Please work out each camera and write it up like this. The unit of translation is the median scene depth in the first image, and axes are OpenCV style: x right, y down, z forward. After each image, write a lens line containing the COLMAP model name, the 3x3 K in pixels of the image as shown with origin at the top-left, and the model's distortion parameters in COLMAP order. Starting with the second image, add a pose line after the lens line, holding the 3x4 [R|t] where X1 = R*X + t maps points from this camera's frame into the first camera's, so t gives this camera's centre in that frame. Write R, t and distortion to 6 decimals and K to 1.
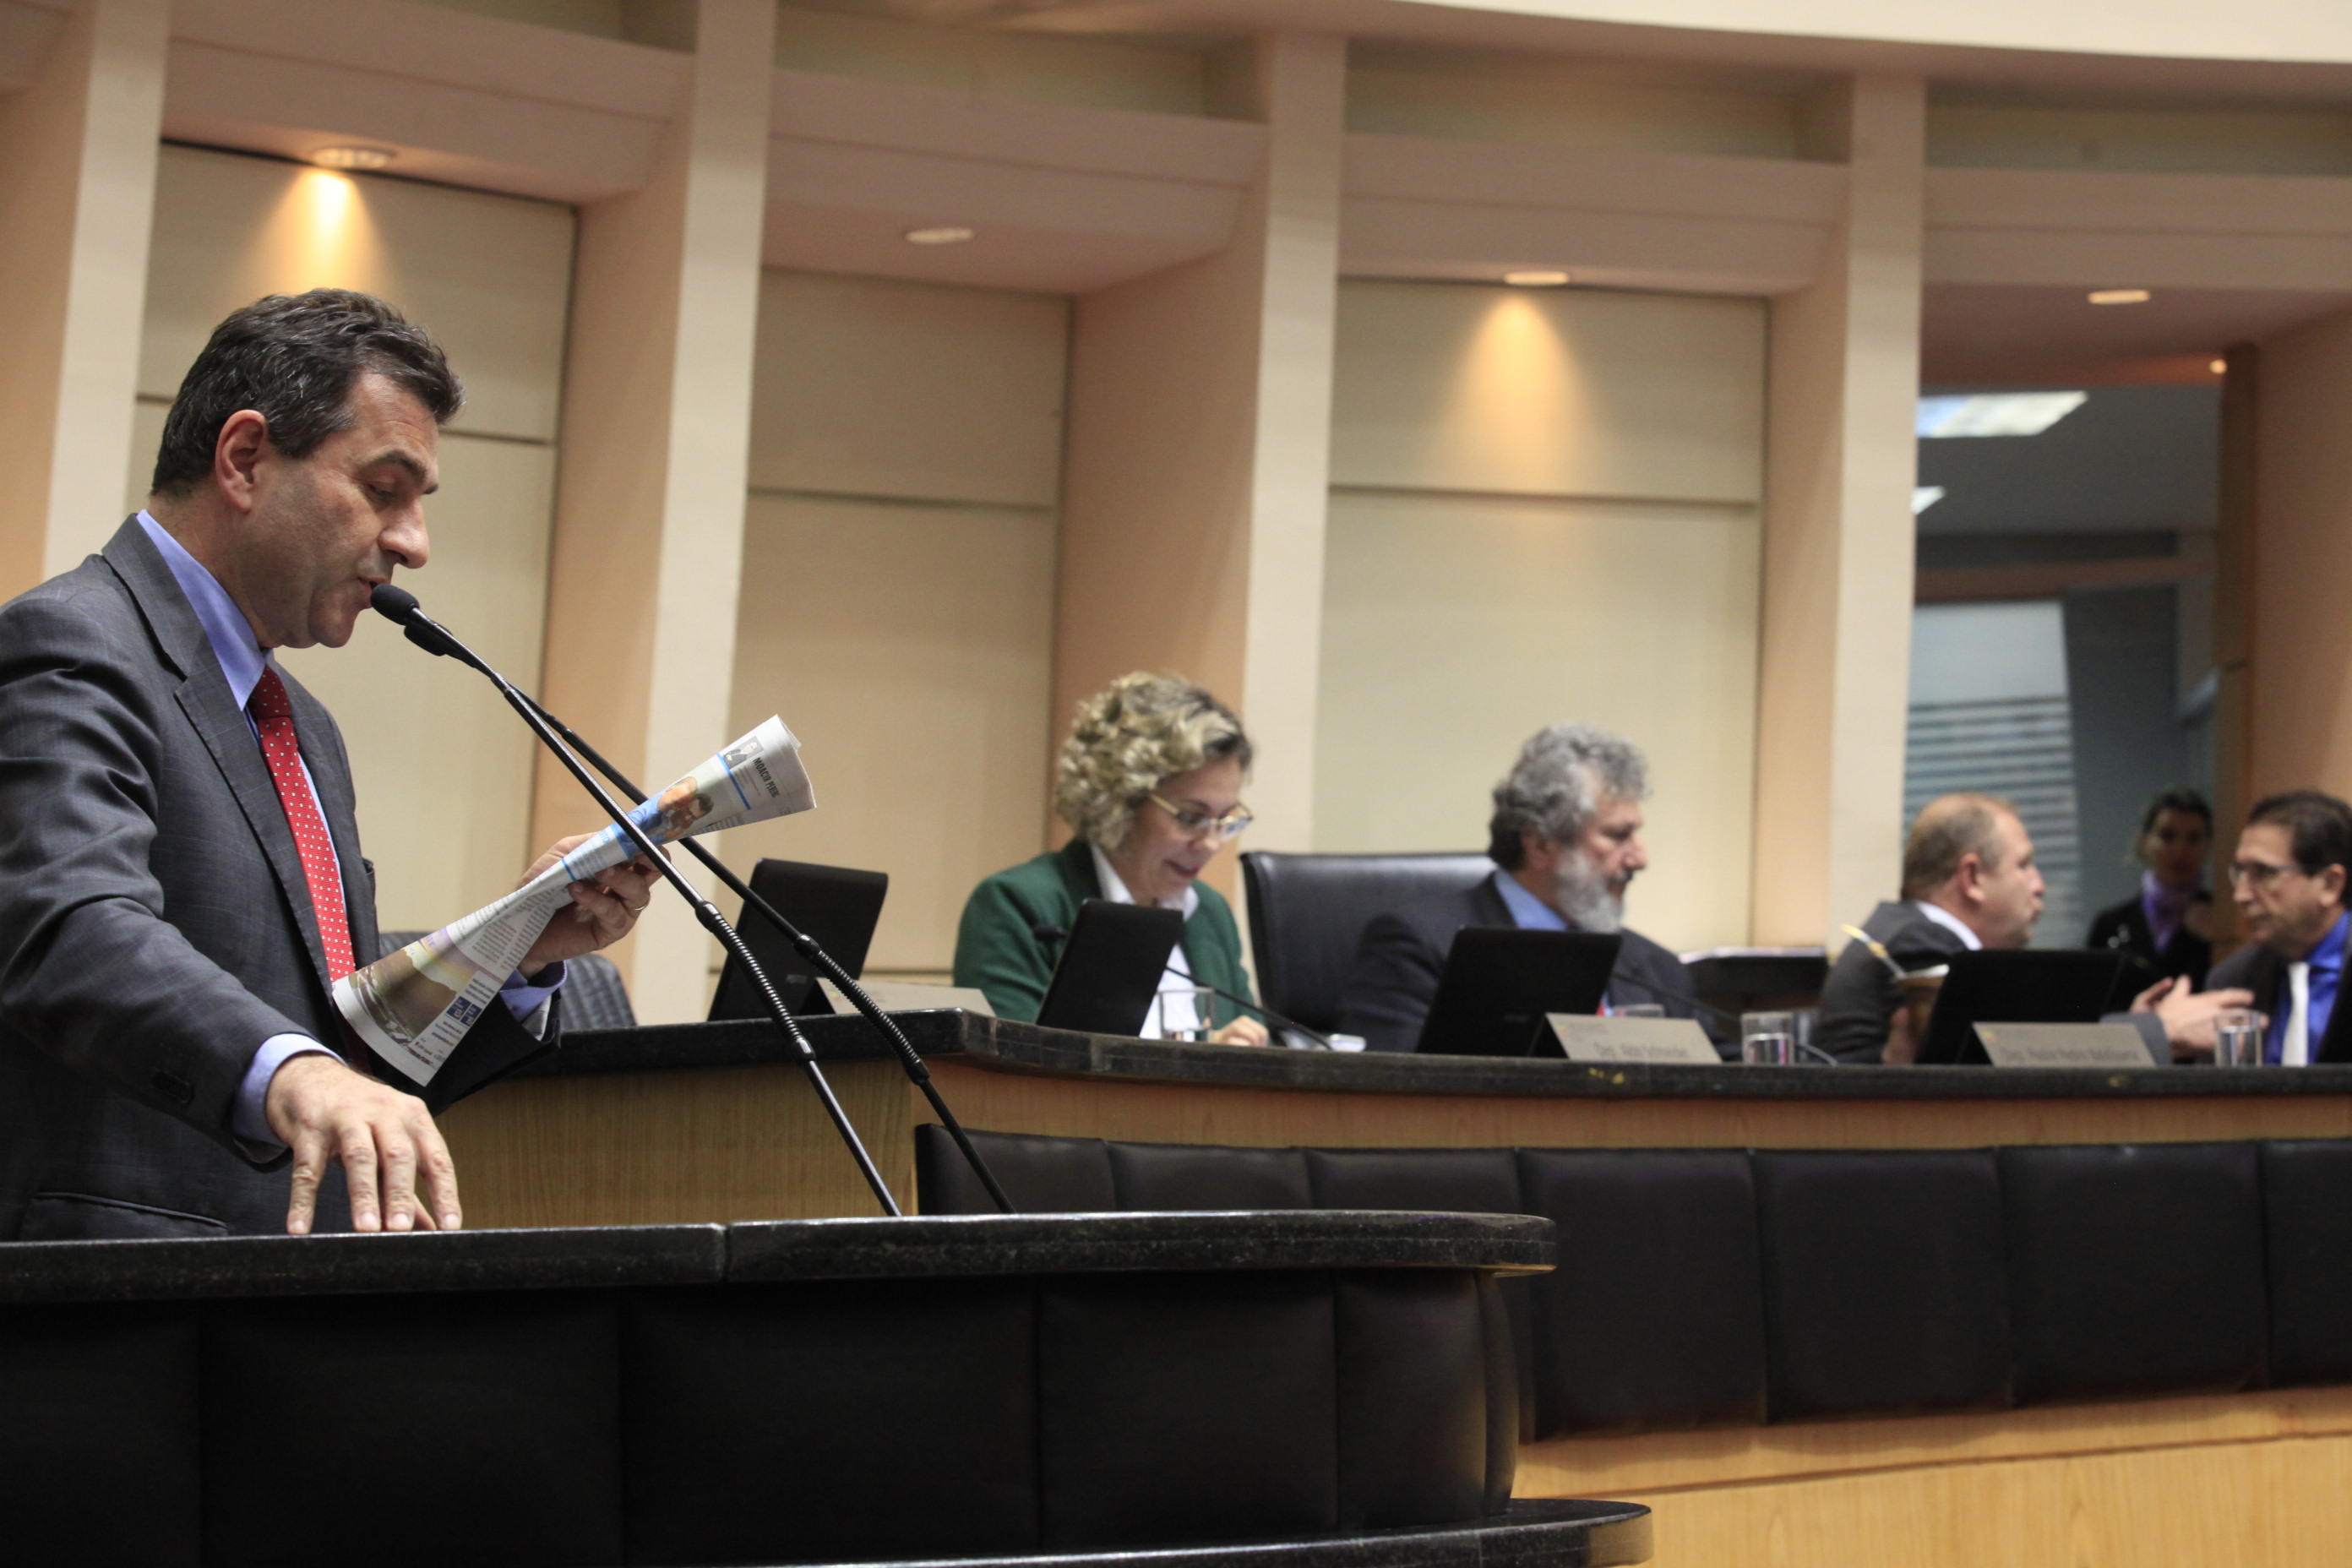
lens RADIAL K [[5797.0, 0, 1171.0], [0, 5797.0, 779.0], [0, 0, 1]] dist [-0.132610, 0.000000]
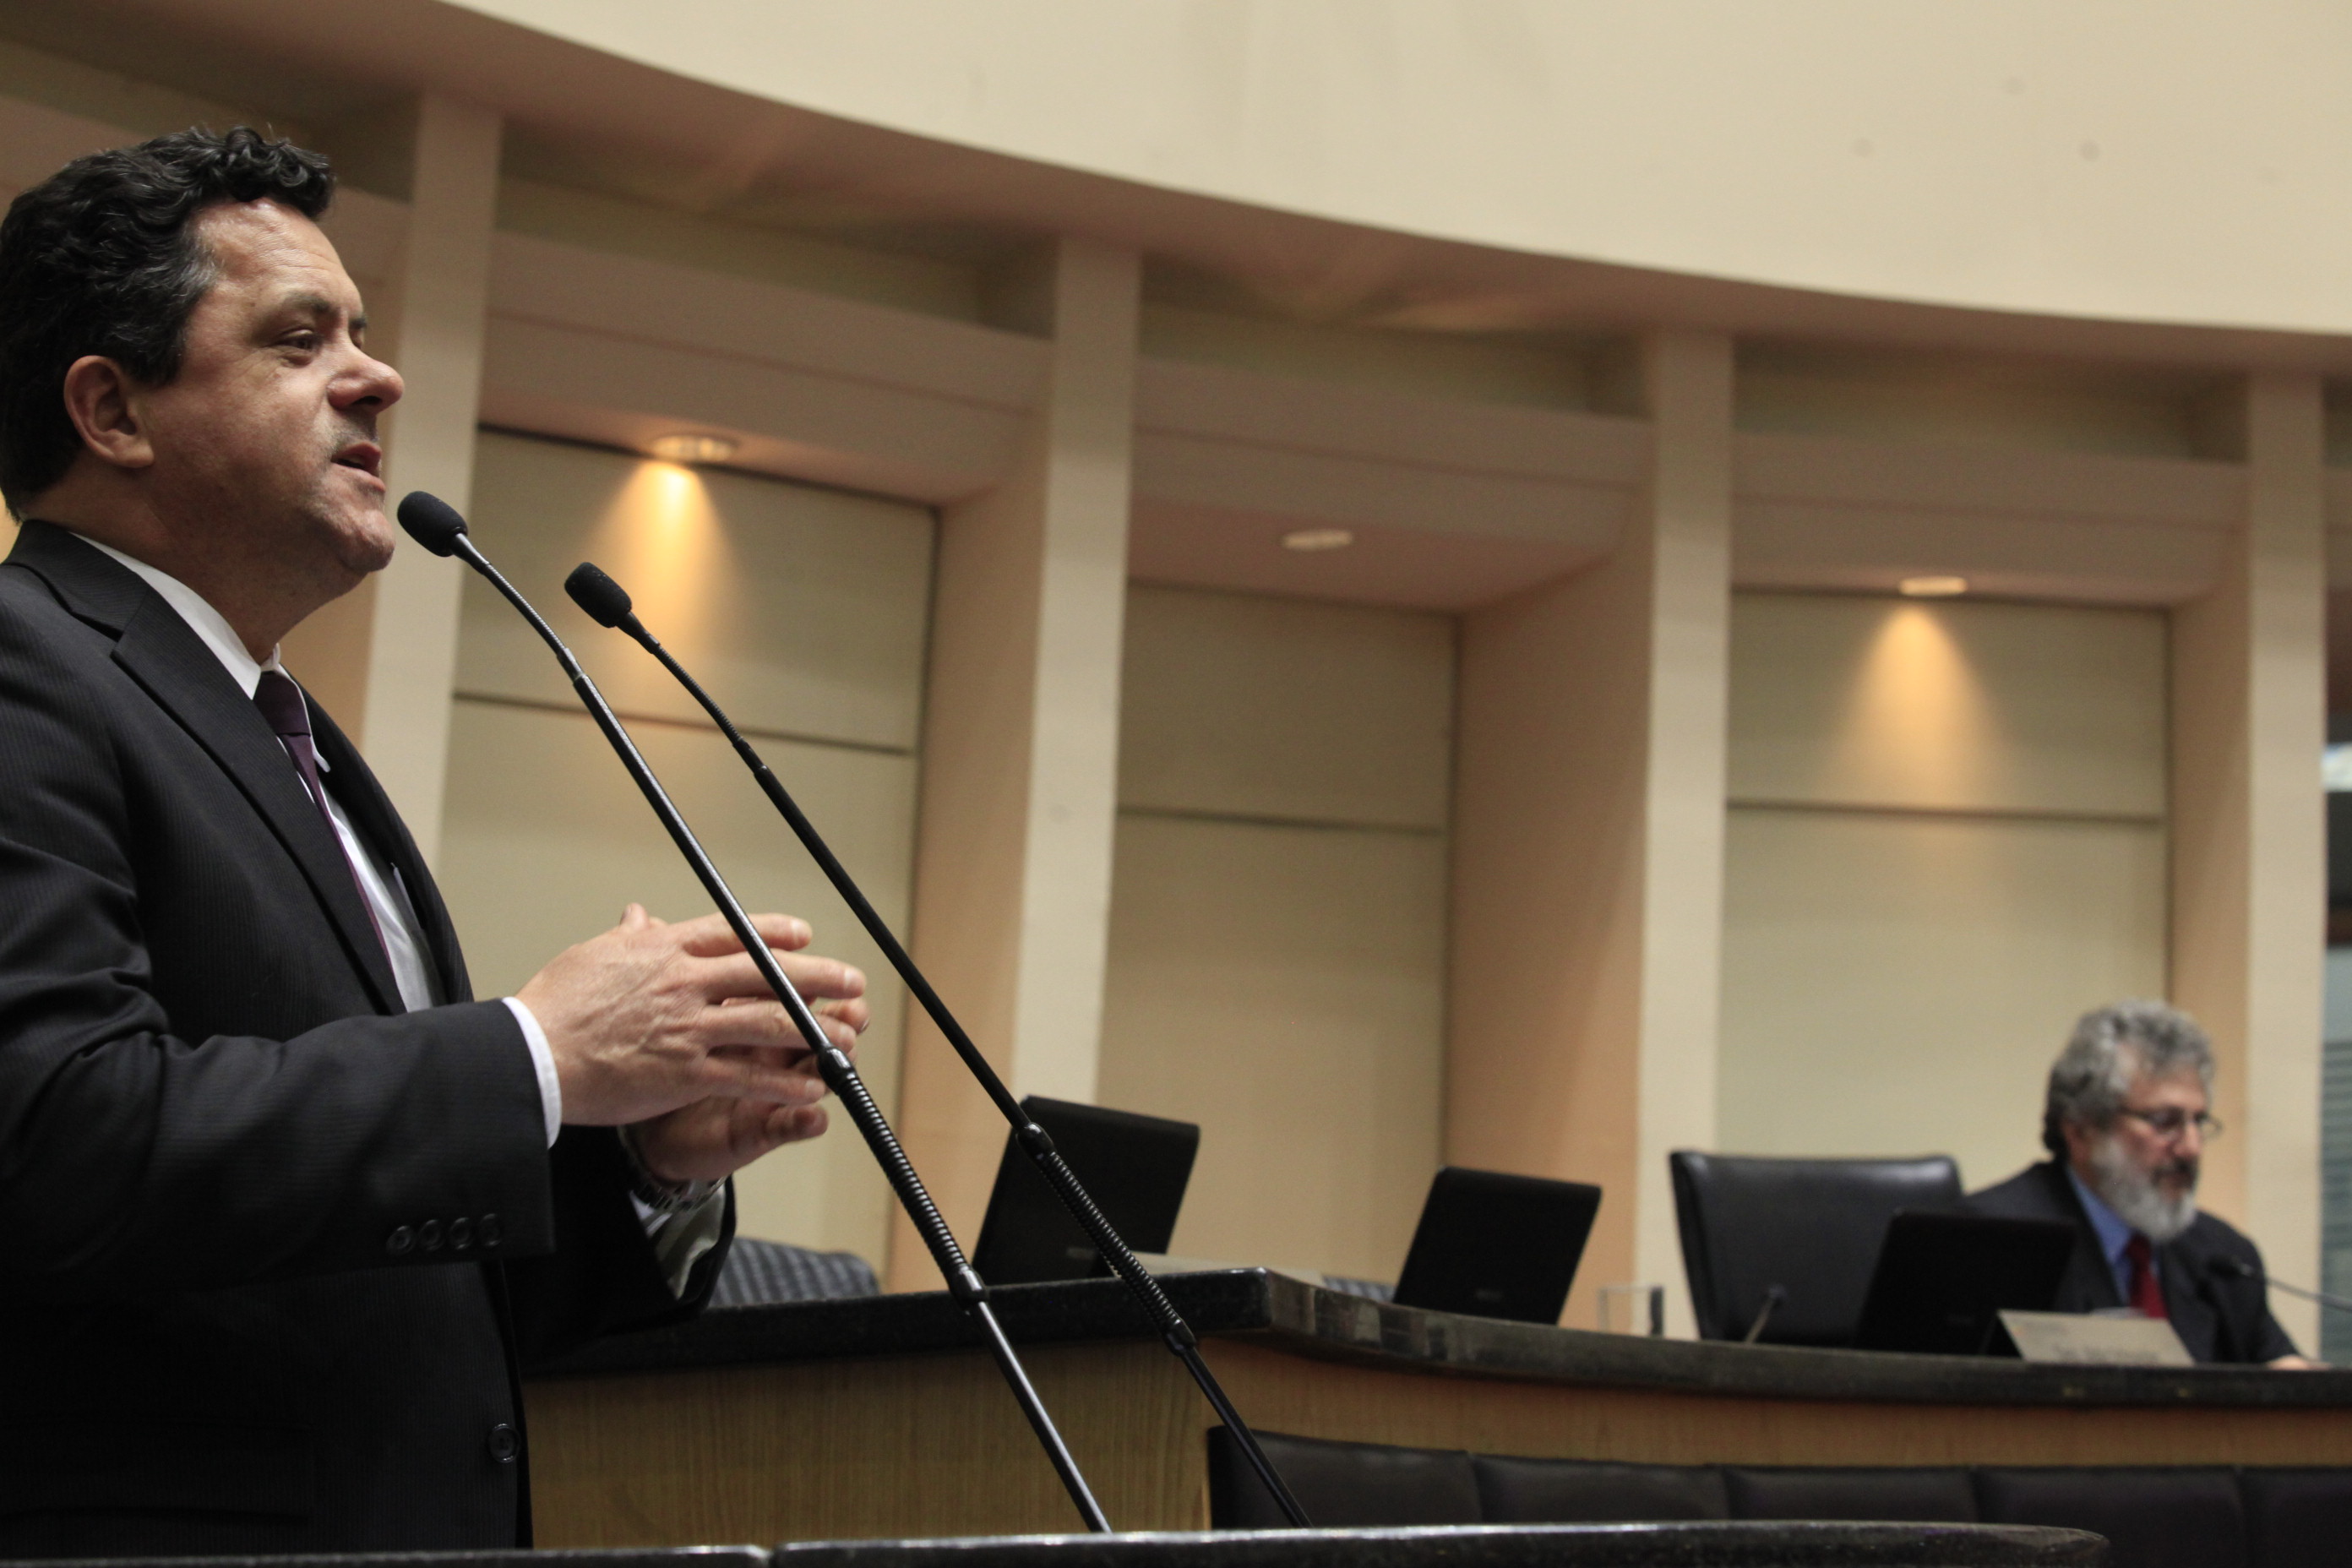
lens RADIAL K [[4812.9, 0, 1159.8], [0, 4812.9, 775.8], [0, 0, 1]] dist [-0.243988, 0.000000]
pose [[0.996076, -0.018232, -0.086603, 0.003323], [0.010420, 0.995905, -0.089809, 0.020931], [0.087885, 0.088554, 0.992187, 0.251316]]
